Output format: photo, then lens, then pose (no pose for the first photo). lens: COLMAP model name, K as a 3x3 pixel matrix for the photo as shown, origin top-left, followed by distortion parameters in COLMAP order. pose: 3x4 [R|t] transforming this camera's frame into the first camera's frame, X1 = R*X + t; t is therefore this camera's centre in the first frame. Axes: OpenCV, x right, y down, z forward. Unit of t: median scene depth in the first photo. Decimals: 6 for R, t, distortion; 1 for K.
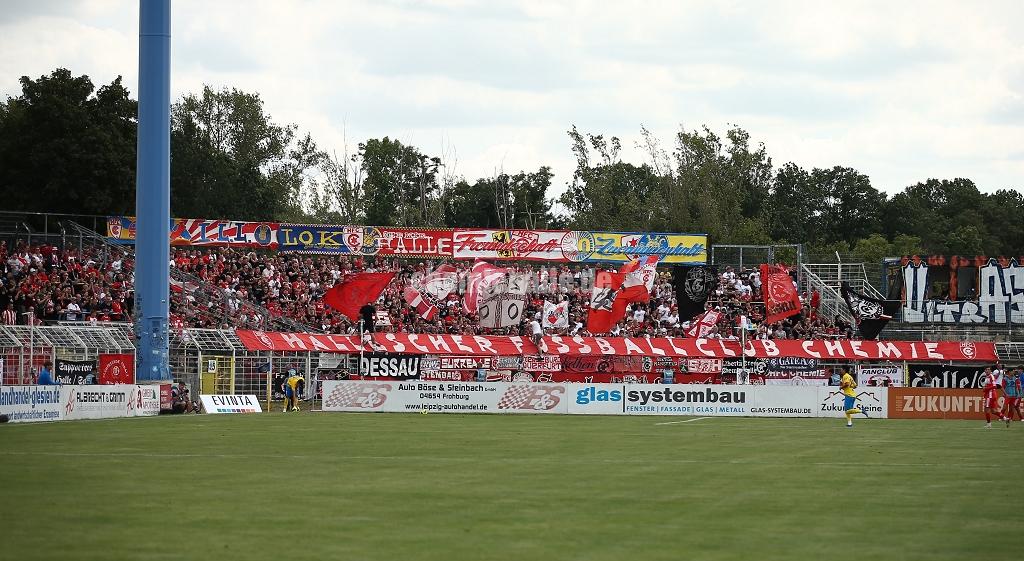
lens RADIAL K [[3882.7, 0, 512.4], [0, 3882.7, 279.4], [0, 0, 1]] dist [0.192690, 0.000000]
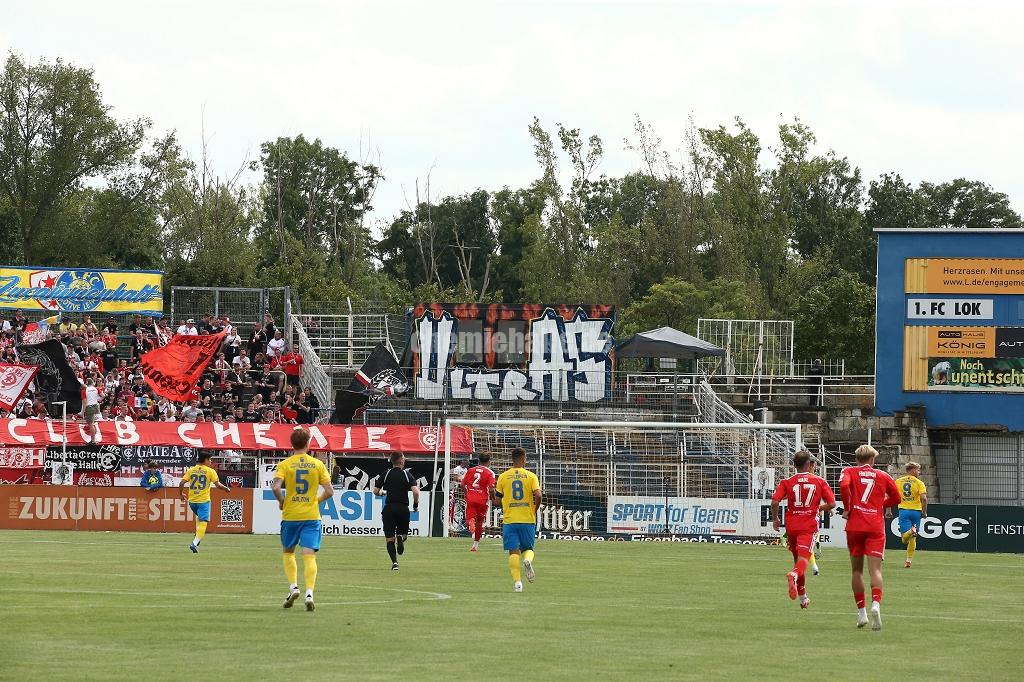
lens RADIAL K [[5719.3, 0, 514.7], [0, 5719.3, 341.3], [0, 0, 1]] dist [1.750143, 0.000000]
pose [[0.995171, 0.007005, -0.097911, 0.217732], [-0.007166, 0.999973, -0.001287, 0.001873], [0.097899, 0.001983, 0.995194, -0.024792]]
